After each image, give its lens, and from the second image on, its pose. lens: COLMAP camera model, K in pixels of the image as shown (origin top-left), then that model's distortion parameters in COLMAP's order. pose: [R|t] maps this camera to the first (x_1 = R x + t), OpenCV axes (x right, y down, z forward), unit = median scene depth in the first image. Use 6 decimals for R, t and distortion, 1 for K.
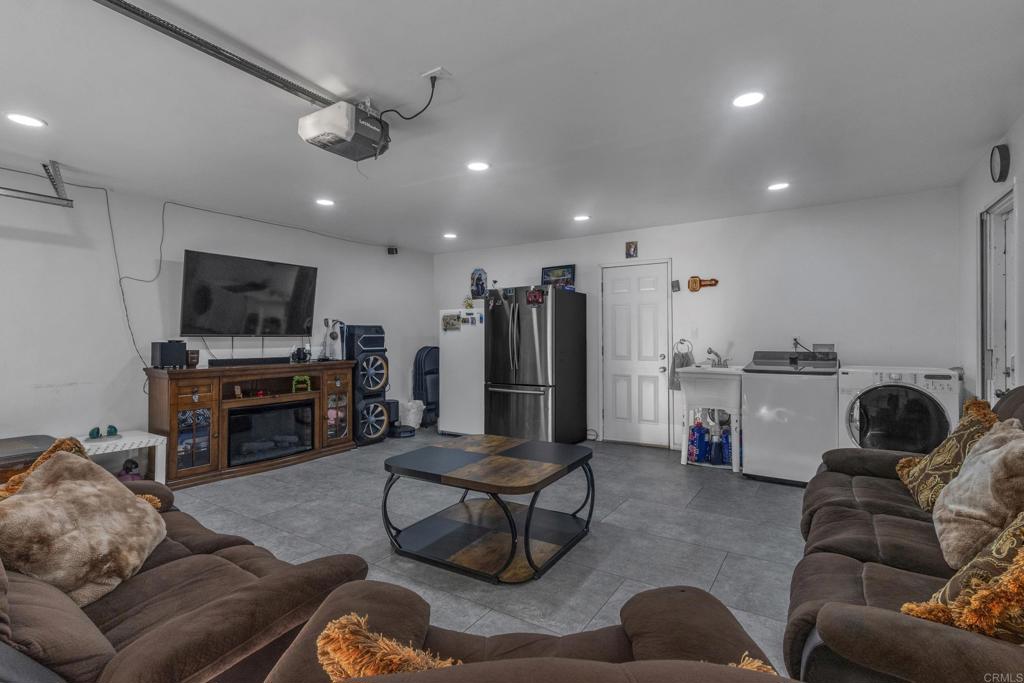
lens RADIAL K [[478.0, 0, 512.5], [0, 478.0, 339.6], [0, 0, 1]] dist [-0.000504, 0.002242]
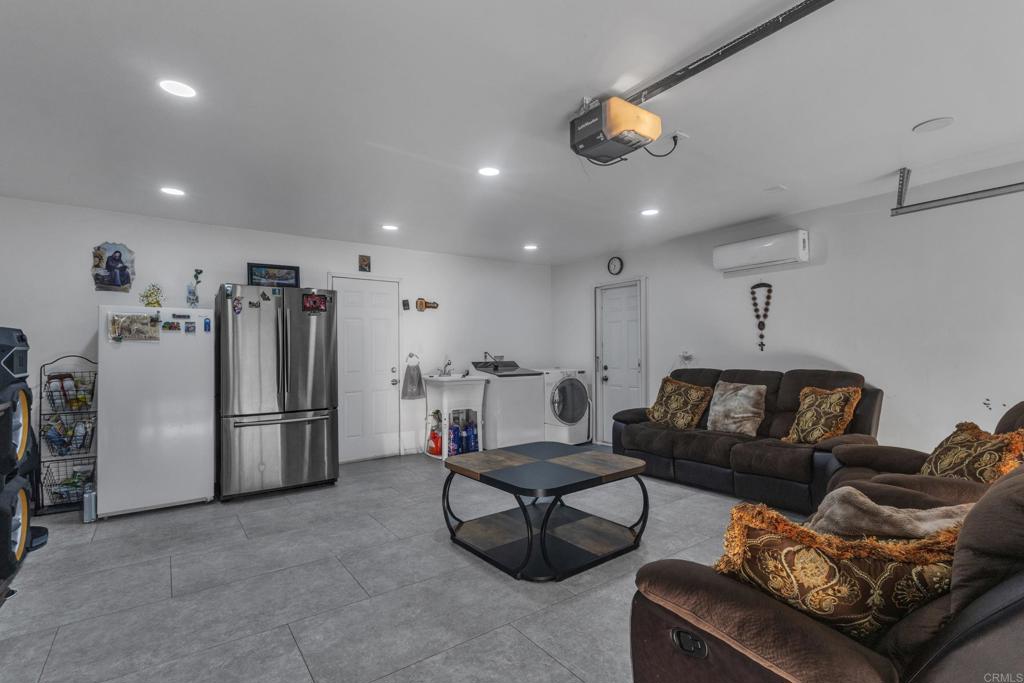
lens RADIAL K [[478.0, 0, 502.7], [0, 478.0, 349.2], [0, 0, 1]] dist [-0.000504, 0.002242]
pose [[0.362311, 0.003827, 0.932049, -0.617769], [0.010113, 0.999917, -0.008037, 0.000884], [-0.932002, 0.012337, 0.362242, 0.405856]]
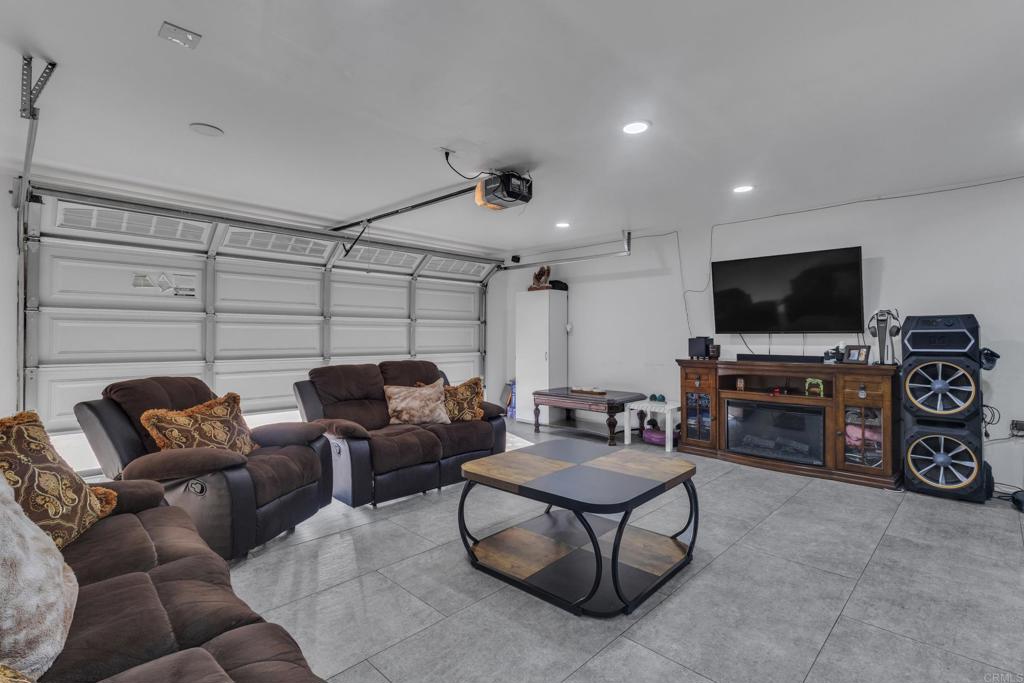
lens RADIAL K [[478.0, 0, 515.1], [0, 478.0, 334.2], [0, 0, 1]] dist [-0.000504, 0.002242]
pose [[-0.183347, -0.004377, -0.983039, 0.501655], [-0.003393, 0.999987, -0.003820, 0.001229], [0.983042, 0.002635, -0.183360, 0.608447]]
